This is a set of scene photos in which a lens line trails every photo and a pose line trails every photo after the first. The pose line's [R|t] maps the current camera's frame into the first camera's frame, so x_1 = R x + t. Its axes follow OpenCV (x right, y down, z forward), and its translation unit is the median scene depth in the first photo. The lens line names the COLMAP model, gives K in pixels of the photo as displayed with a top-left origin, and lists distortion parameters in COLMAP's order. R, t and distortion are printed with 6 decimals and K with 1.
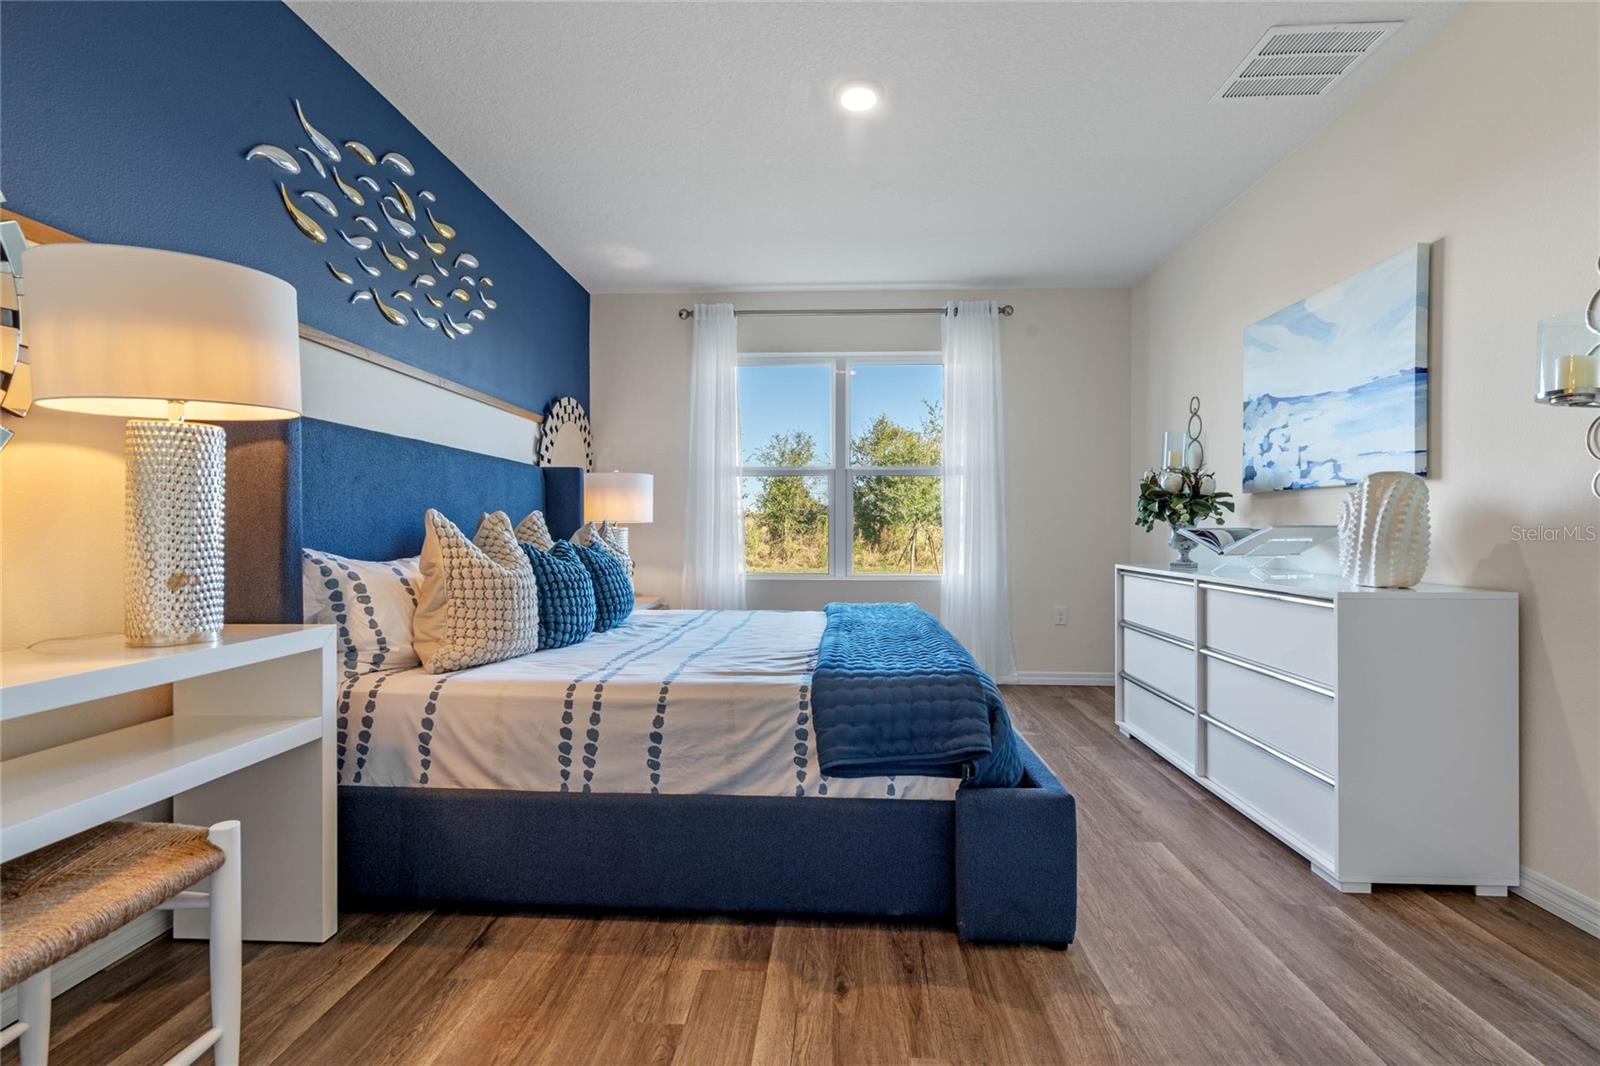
lens RADIAL K [[730.1, 0, 805.2], [0, 730.1, 528.1], [0, 0, 1]] dist [0.000908, 0.000583]
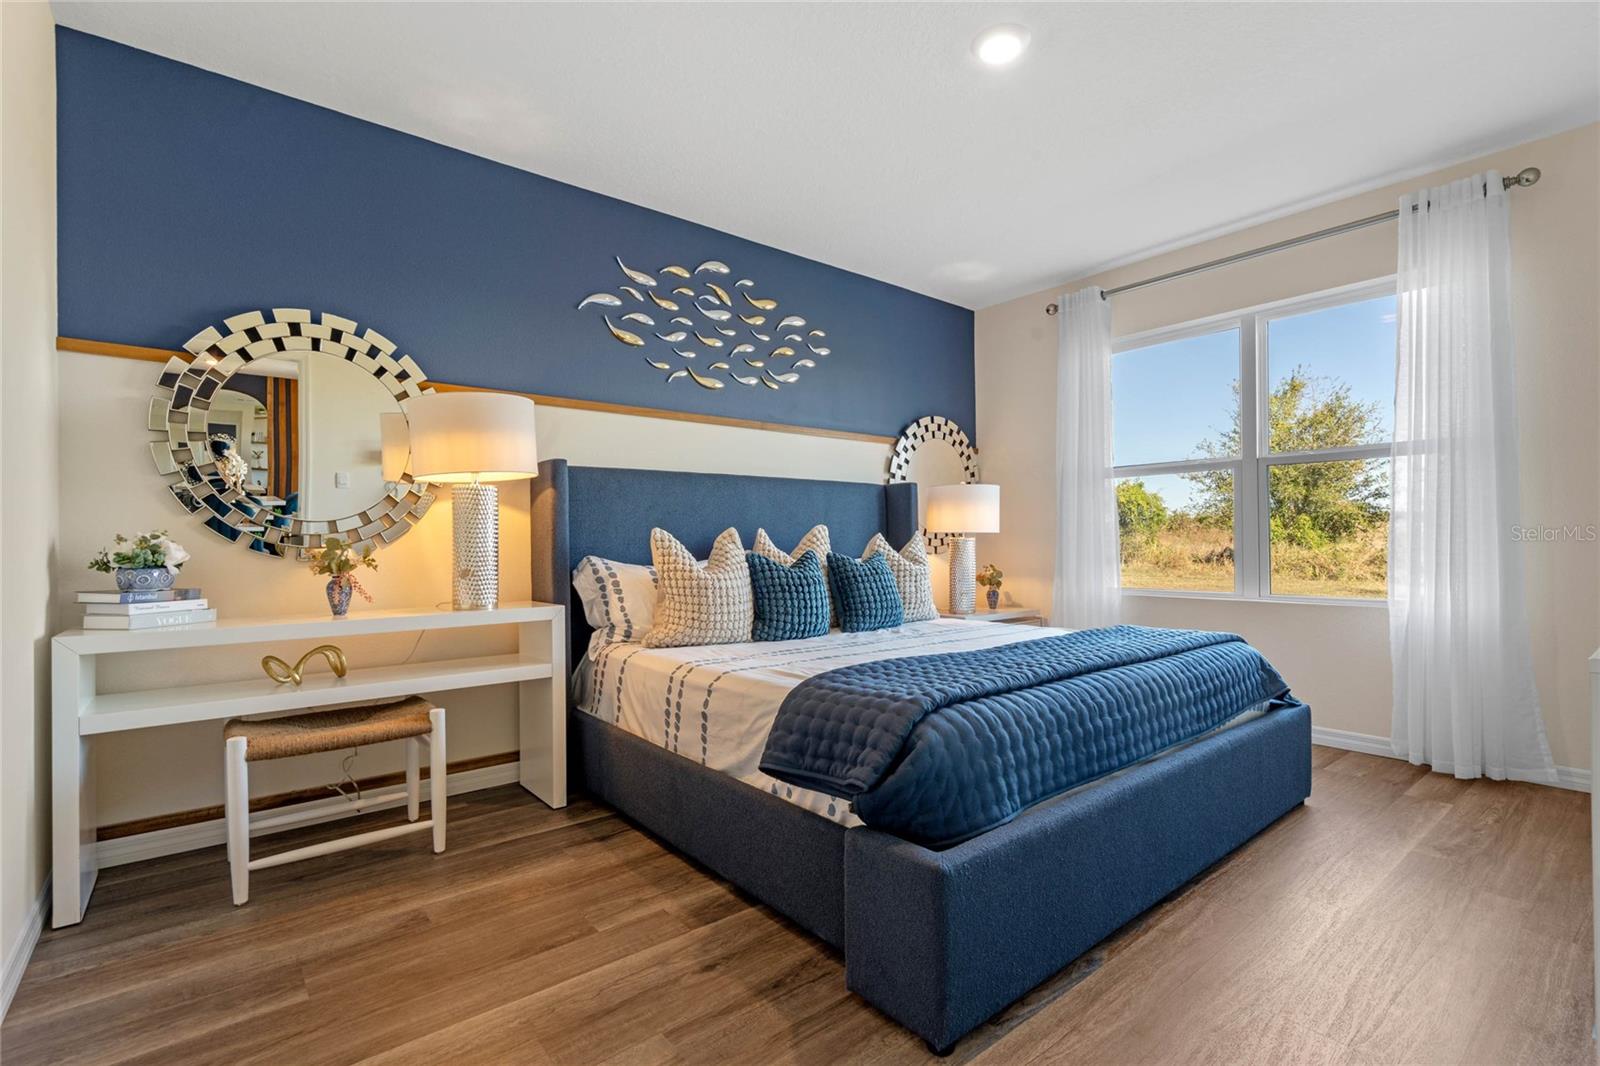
lens RADIAL K [[737.0, 0, 800.1], [0, 737.0, 538.6], [0, 0, 1]] dist [0.001452, 0.000828]
pose [[0.671420, -0.010945, -0.740997, 0.655559], [0.012072, 0.999920, -0.003831, 0.002249], [0.740979, -0.006373, 0.671498, 0.255147]]
